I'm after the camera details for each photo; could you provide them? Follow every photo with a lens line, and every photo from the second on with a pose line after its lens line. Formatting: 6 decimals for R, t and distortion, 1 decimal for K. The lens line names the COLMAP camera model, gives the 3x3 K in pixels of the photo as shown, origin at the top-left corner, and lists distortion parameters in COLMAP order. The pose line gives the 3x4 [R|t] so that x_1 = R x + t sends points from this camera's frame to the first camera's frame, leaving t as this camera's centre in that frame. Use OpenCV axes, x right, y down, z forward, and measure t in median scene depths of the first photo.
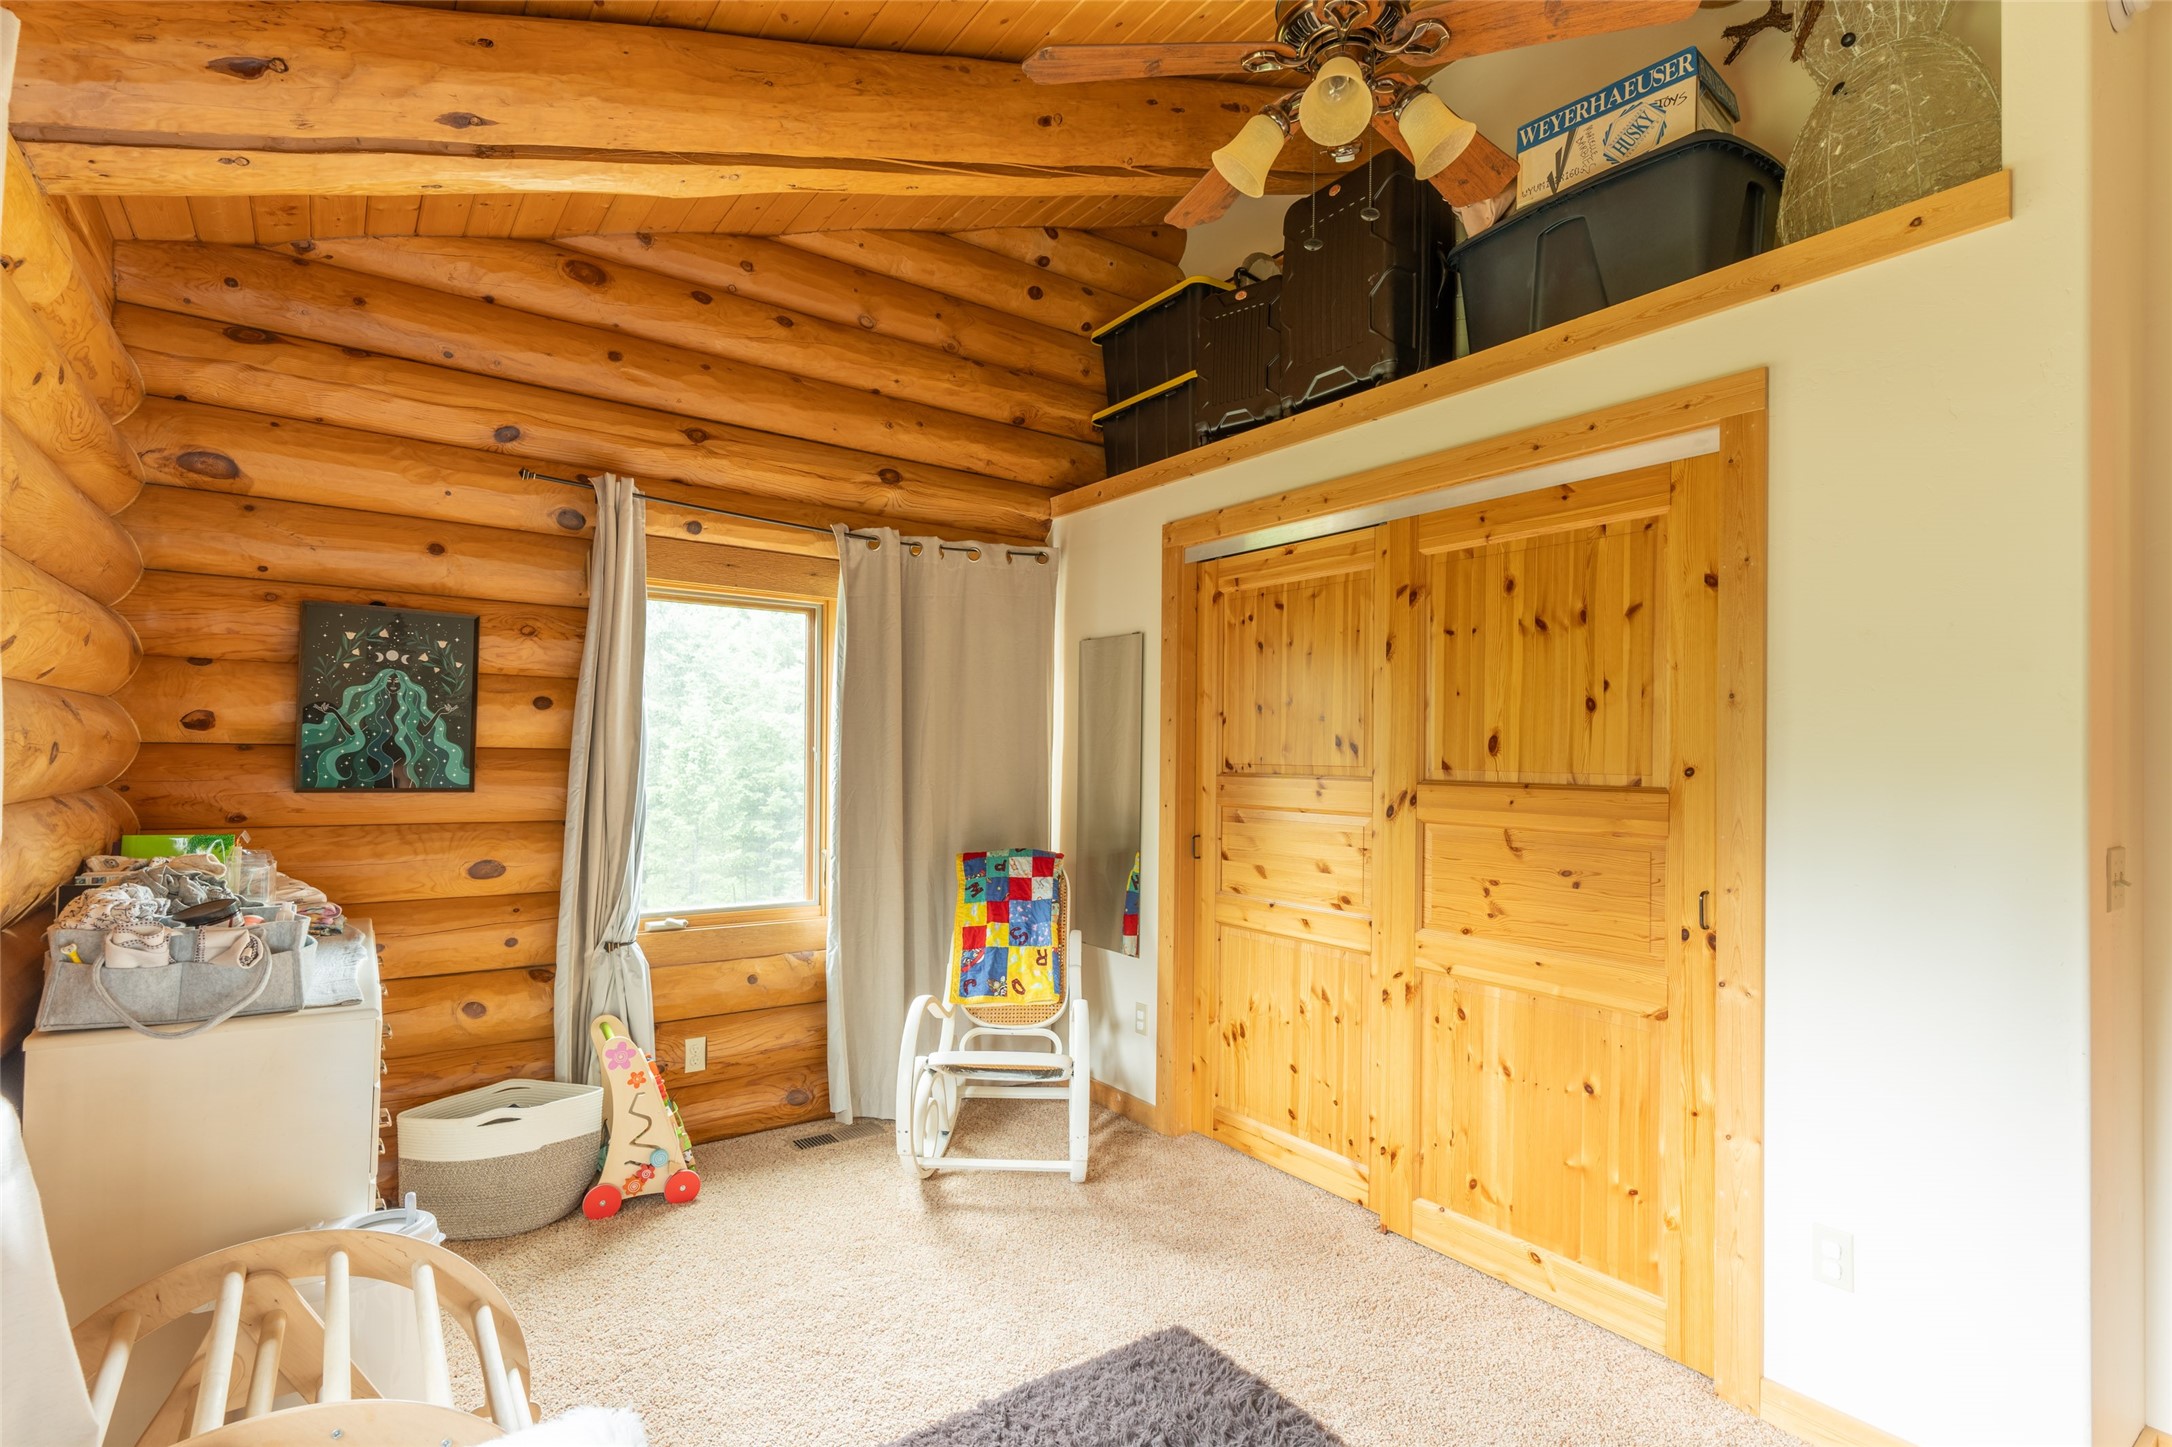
lens RADIAL K [[1033.0, 0, 1083.8], [0, 1033.0, 747.5], [0, 0, 1]] dist [0.000603, -0.000009]
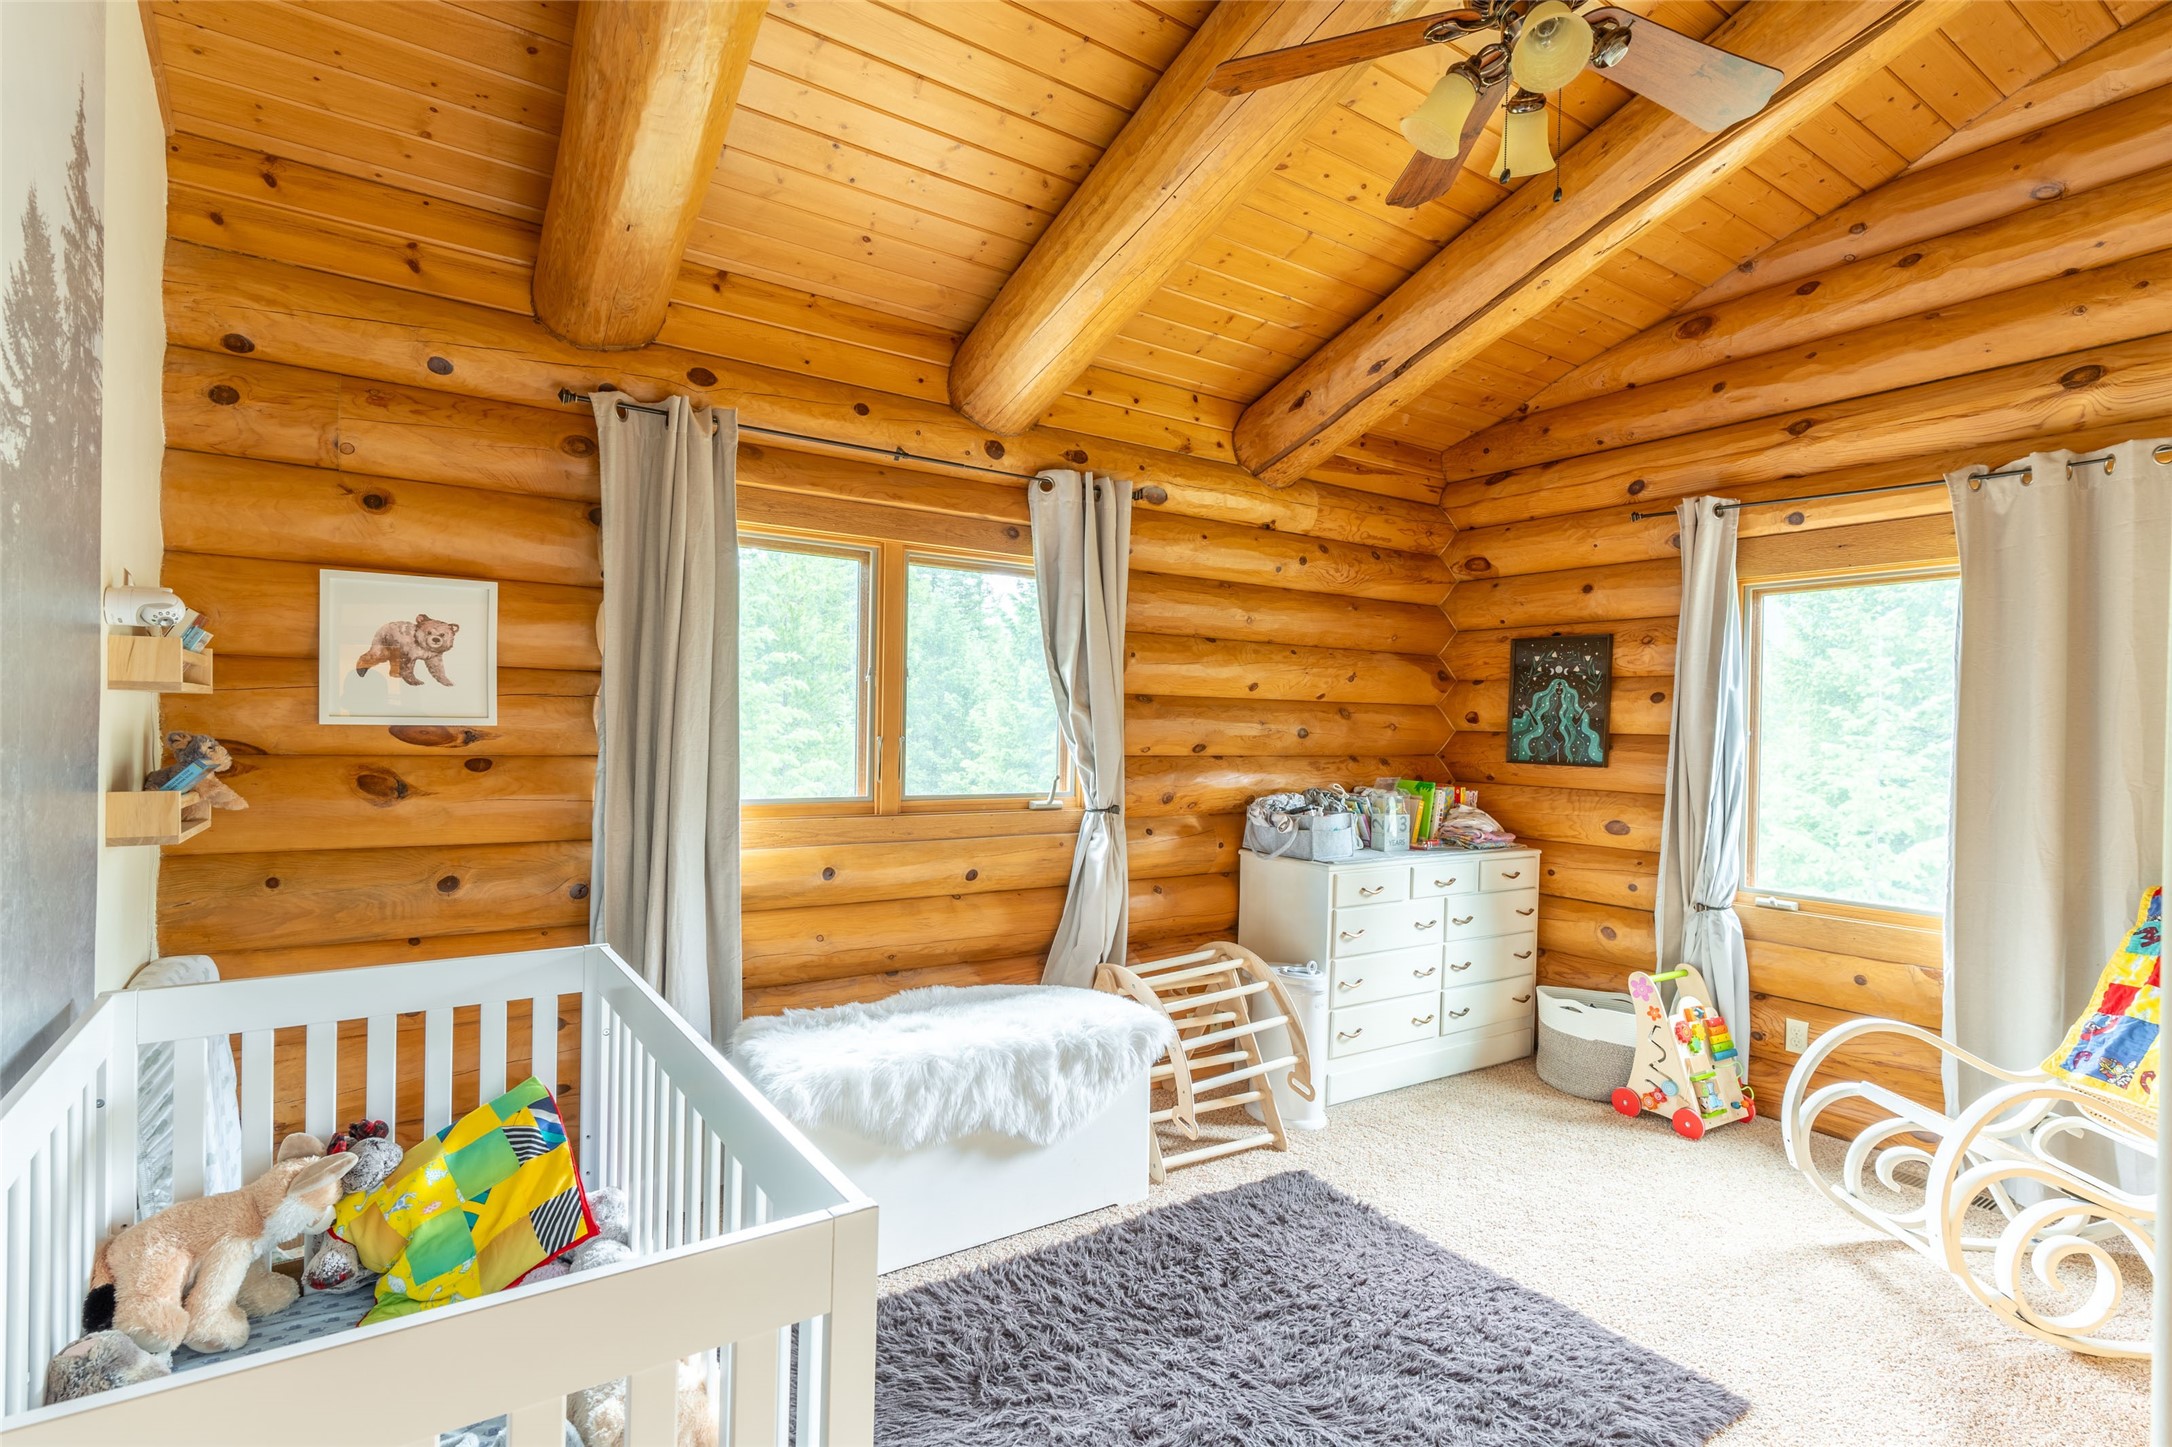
lens RADIAL K [[1033.0, 0, 1083.8], [0, 1033.0, 747.5], [0, 0, 1]] dist [0.000603, -0.000009]
pose [[-0.028547, 0.006625, -0.999570, 0.749702], [-0.011185, 0.999913, 0.006946, 0.015822], [0.999530, 0.011378, -0.028470, 0.369688]]
